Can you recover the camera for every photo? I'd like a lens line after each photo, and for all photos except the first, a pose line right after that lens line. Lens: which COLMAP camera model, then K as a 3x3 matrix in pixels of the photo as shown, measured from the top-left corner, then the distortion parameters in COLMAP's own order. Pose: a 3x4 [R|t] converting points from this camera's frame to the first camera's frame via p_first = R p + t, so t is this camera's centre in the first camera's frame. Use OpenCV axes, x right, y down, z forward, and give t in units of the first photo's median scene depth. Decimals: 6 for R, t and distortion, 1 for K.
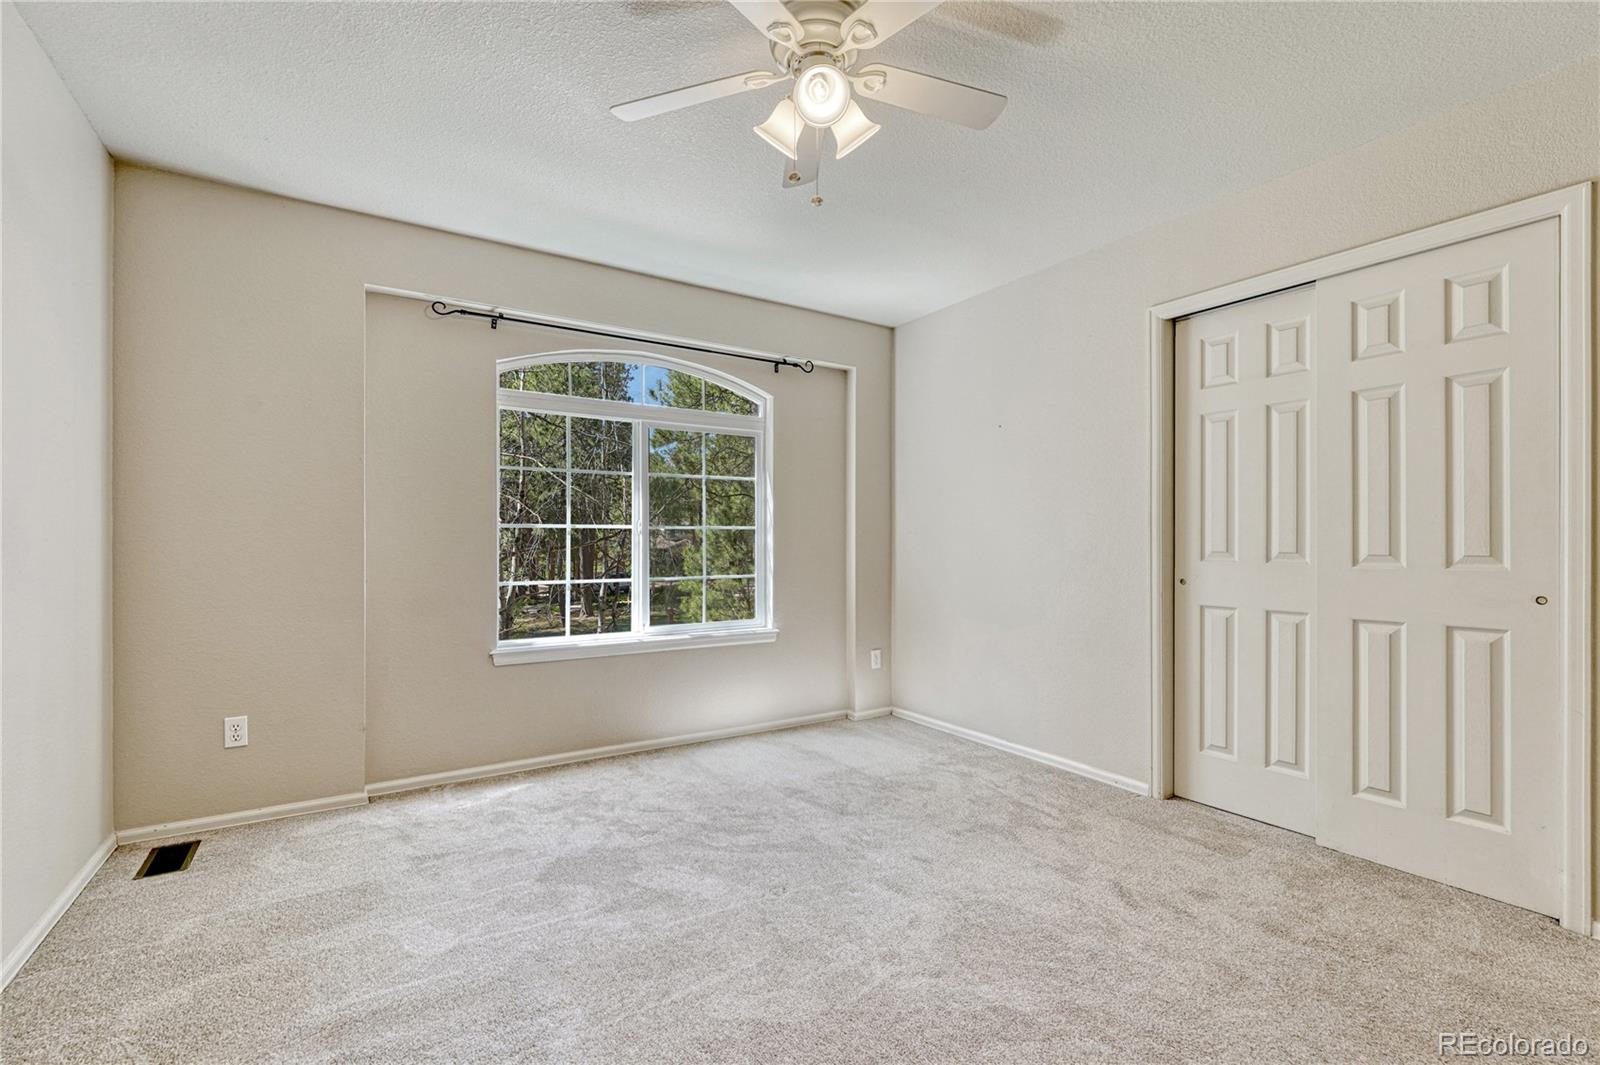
lens RADIAL K [[681.3, 0, 805.7], [0, 681.3, 548.1], [0, 0, 1]] dist [-0.001681, -0.000455]
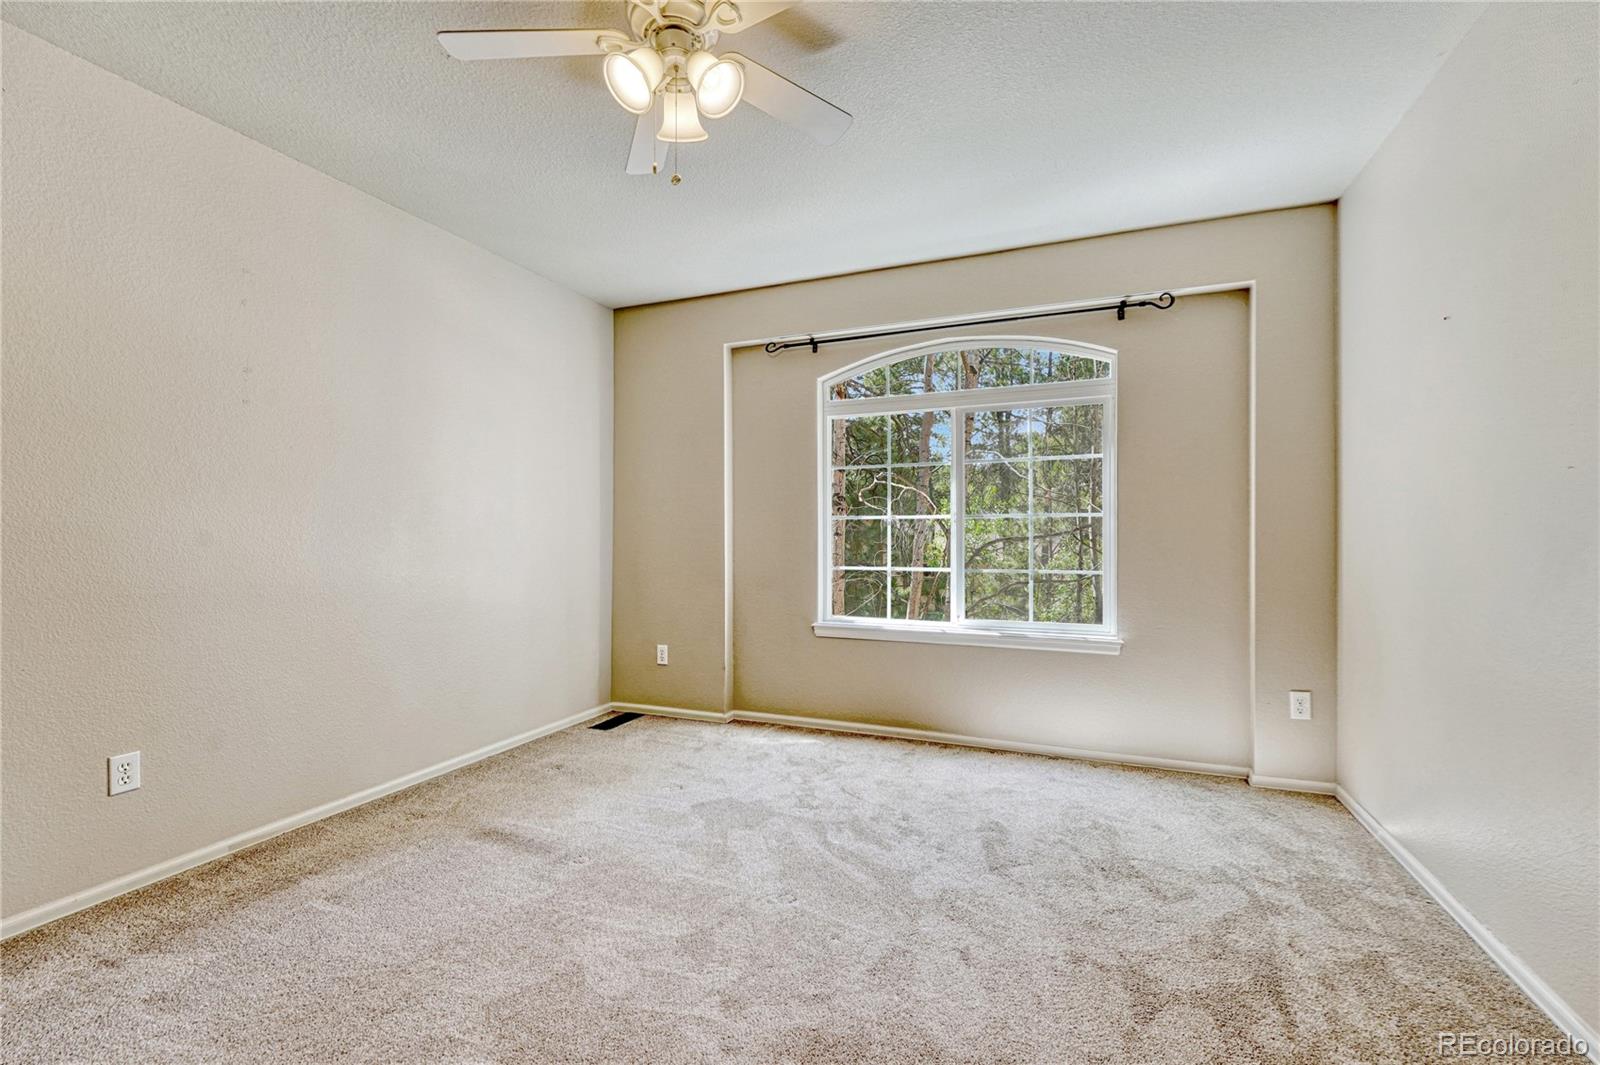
lens RADIAL K [[670.1, 0, 828.8], [0, 670.1, 541.3], [0, 0, 1]] dist [0.001288, 0.000014]
pose [[0.590304, 0.011351, -0.807101, 0.526345], [-0.004161, 0.999931, 0.011020, -0.006319], [0.807170, -0.003147, 0.590310, 0.344345]]
